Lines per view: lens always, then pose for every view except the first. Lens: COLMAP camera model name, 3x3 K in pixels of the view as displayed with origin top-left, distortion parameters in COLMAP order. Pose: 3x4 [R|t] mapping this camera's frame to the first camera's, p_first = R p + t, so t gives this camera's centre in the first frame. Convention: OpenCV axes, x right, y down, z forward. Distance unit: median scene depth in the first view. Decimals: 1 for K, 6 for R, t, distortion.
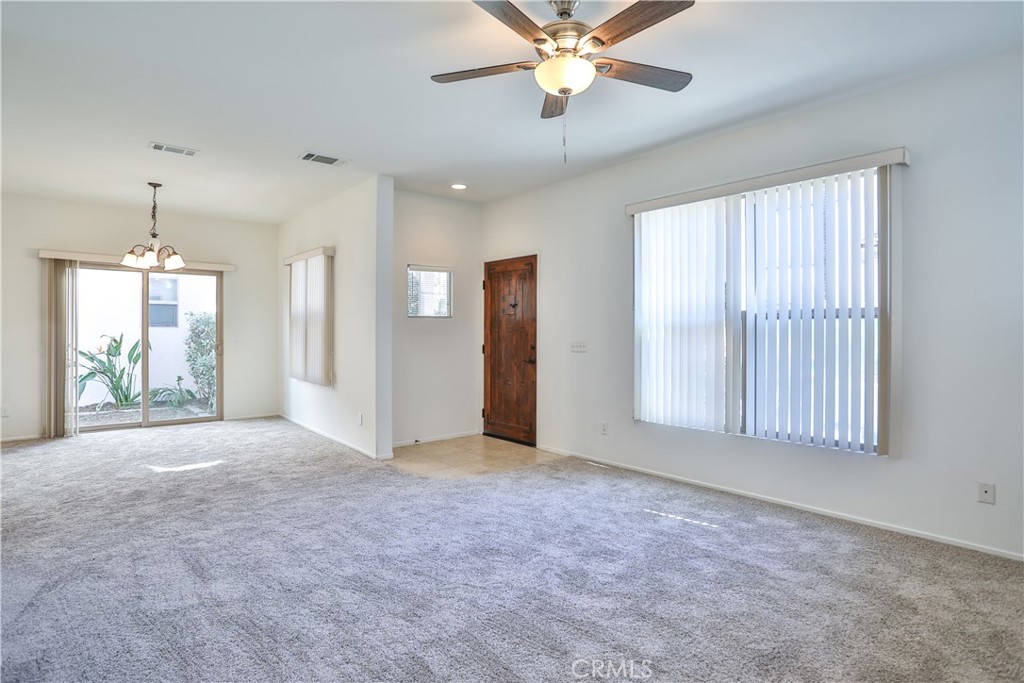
lens RADIAL K [[535.9, 0, 510.6], [0, 535.9, 333.3], [0, 0, 1]] dist [-0.062477, 0.030671]
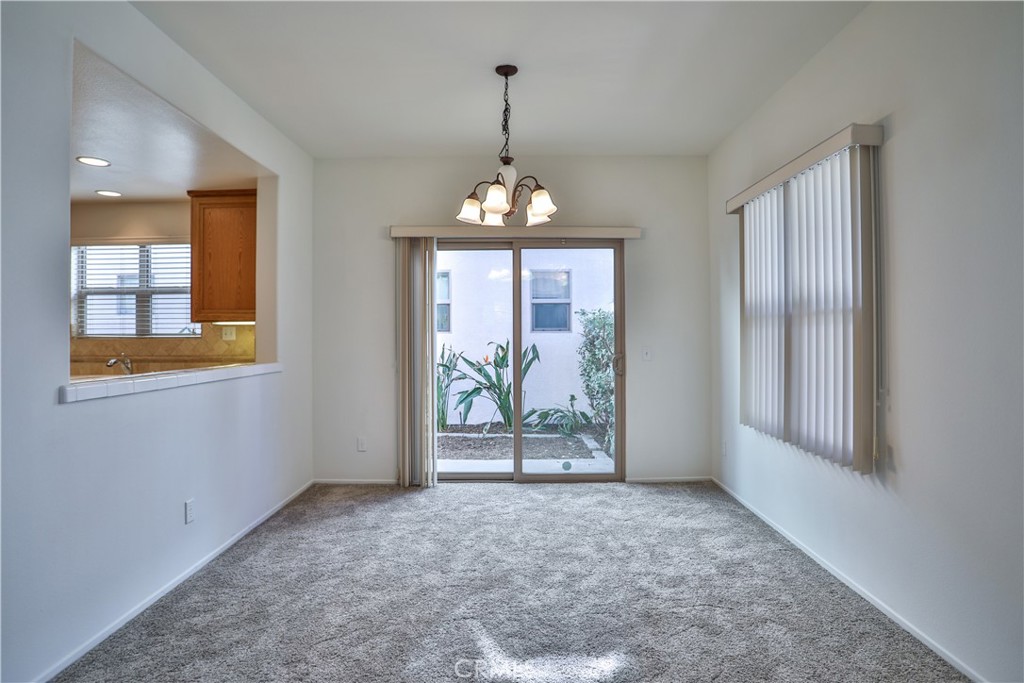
lens RADIAL K [[527.4, 0, 511.9], [0, 527.4, 333.0], [0, 0, 1]] dist [-0.078353, 0.027984]
pose [[0.761125, -0.008461, -0.648550, -0.236684], [0.003491, 0.999954, -0.008949, -0.003423], [0.648596, 0.004547, 0.761120, 0.427496]]
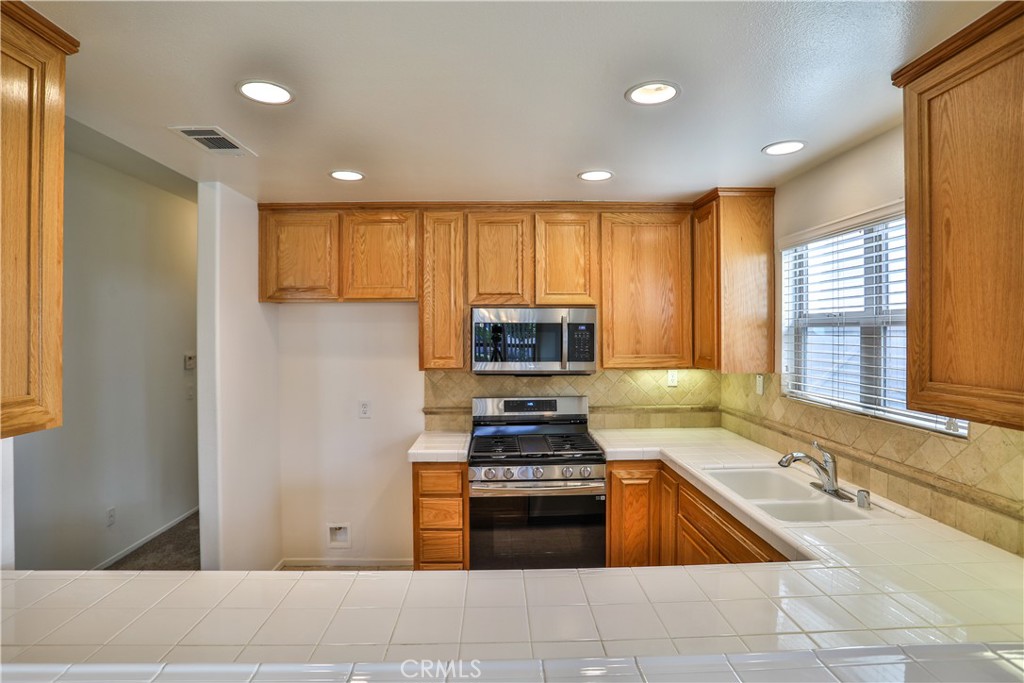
lens RADIAL K [[527.4, 0, 511.9], [0, 527.4, 333.0], [0, 0, 1]] dist [-0.078353, 0.027984]
pose [[-0.627330, 0.008577, -0.778706, -0.584346], [0.002921, 0.999958, 0.008662, -0.054483], [0.778748, 0.003159, -0.627329, 0.625320]]
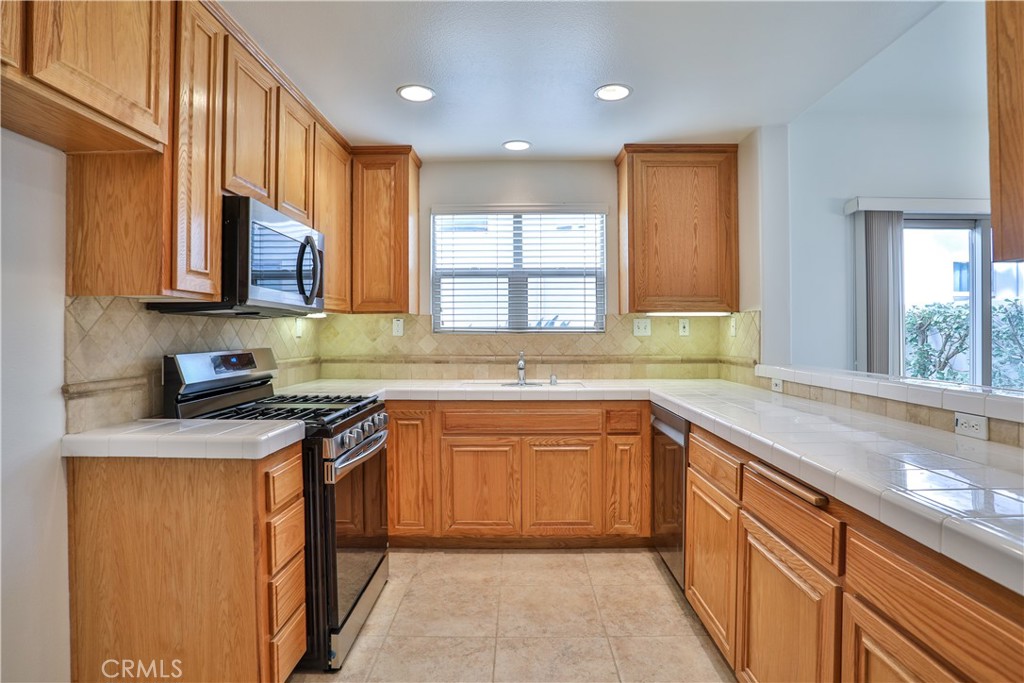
lens RADIAL K [[527.4, 0, 511.9], [0, 527.4, 333.0], [0, 0, 1]] dist [-0.078353, 0.027984]
pose [[0.750553, 0.000830, -0.660810, -0.635252], [-0.000910, 1.000000, 0.000222, -0.004110], [0.660810, 0.000435, 0.750553, 0.232204]]
